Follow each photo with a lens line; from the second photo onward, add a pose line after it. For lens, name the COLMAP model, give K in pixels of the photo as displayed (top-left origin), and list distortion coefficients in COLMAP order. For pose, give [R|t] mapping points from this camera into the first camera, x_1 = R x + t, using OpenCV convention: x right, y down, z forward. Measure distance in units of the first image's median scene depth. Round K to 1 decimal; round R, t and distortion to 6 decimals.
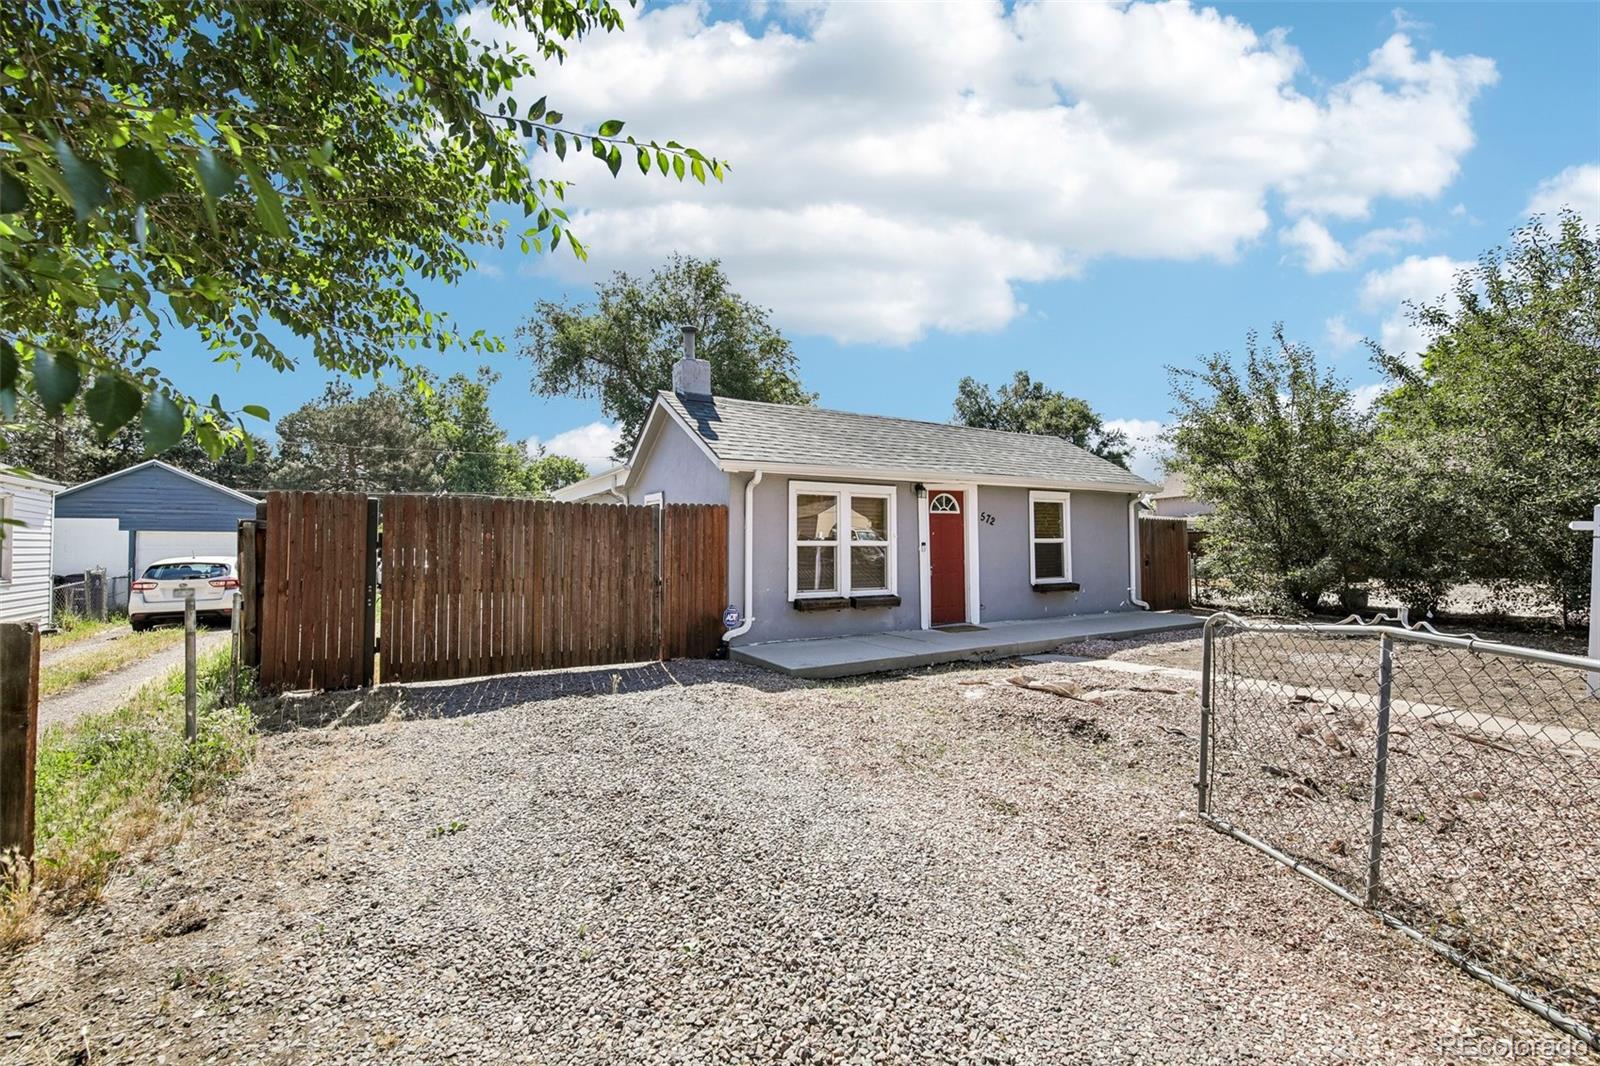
lens RADIAL K [[691.0, 0, 806.4], [0, 691.0, 544.2], [0, 0, 1]] dist [-0.010750, -0.004193]
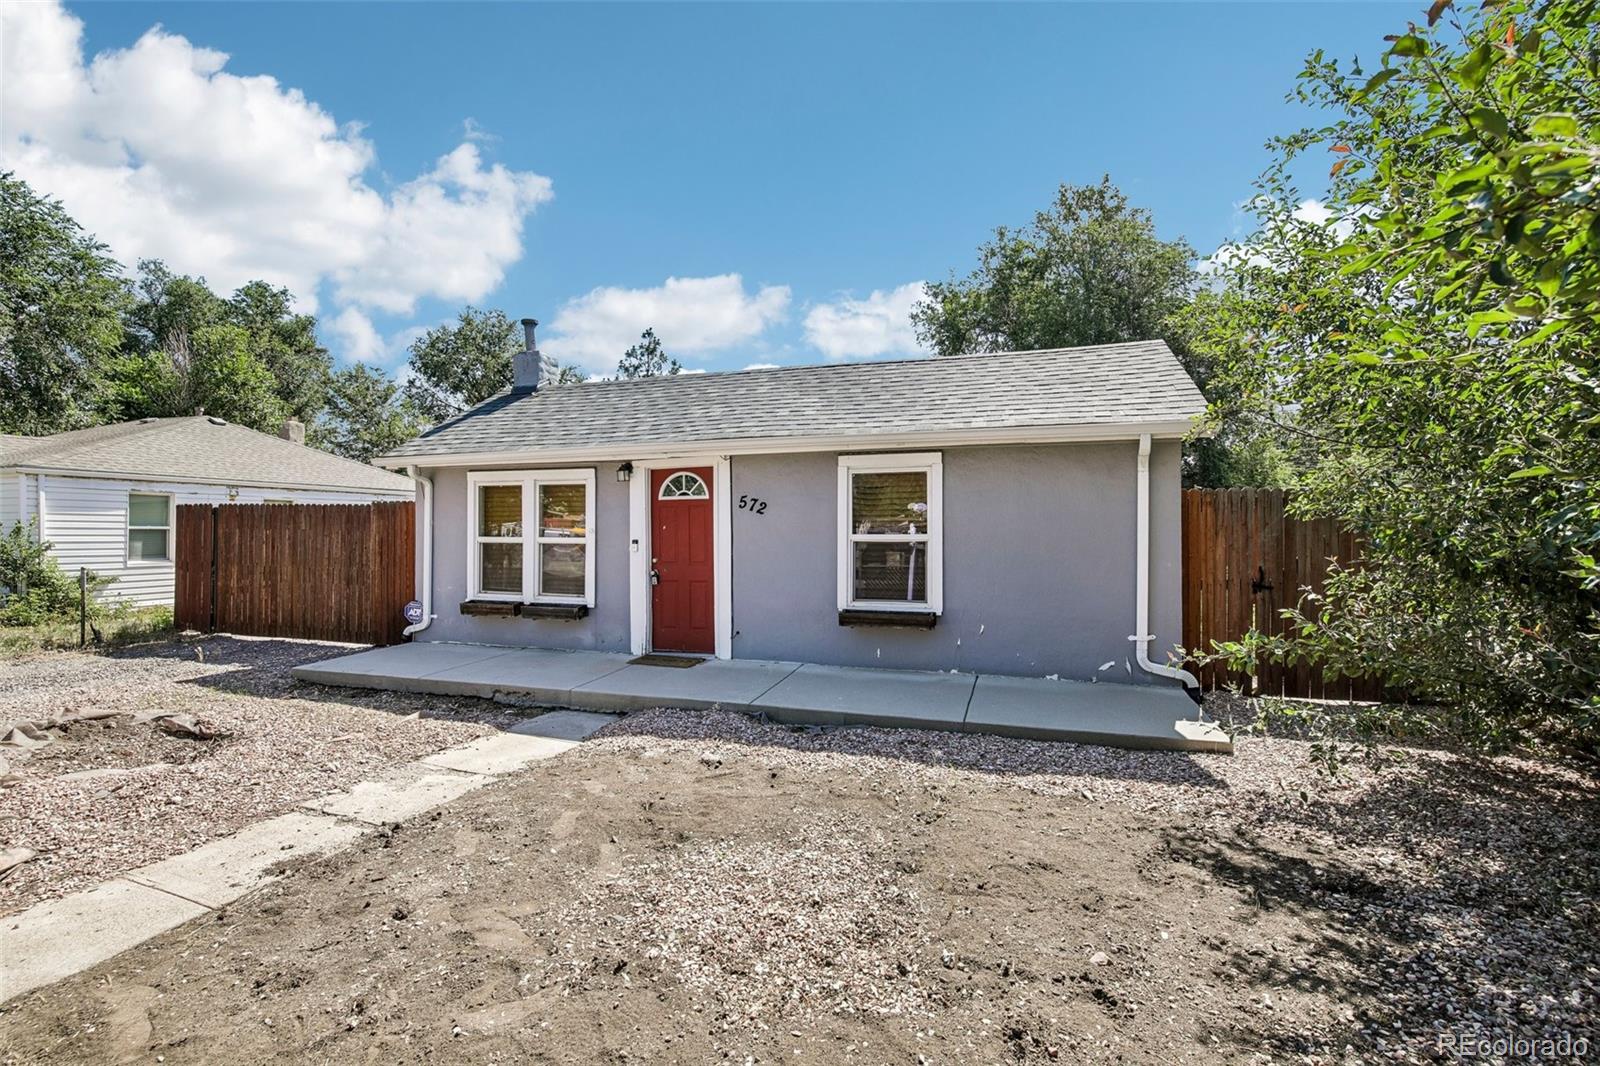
lens RADIAL K [[691.0, 0, 803.8], [0, 691.0, 537.0], [0, 0, 1]] dist [-0.010750, -0.004193]
pose [[0.656691, 0.002024, -0.754157, 0.829580], [-0.007785, 0.999961, -0.004095, -0.003579], [0.754119, 0.008560, 0.656682, 0.623911]]
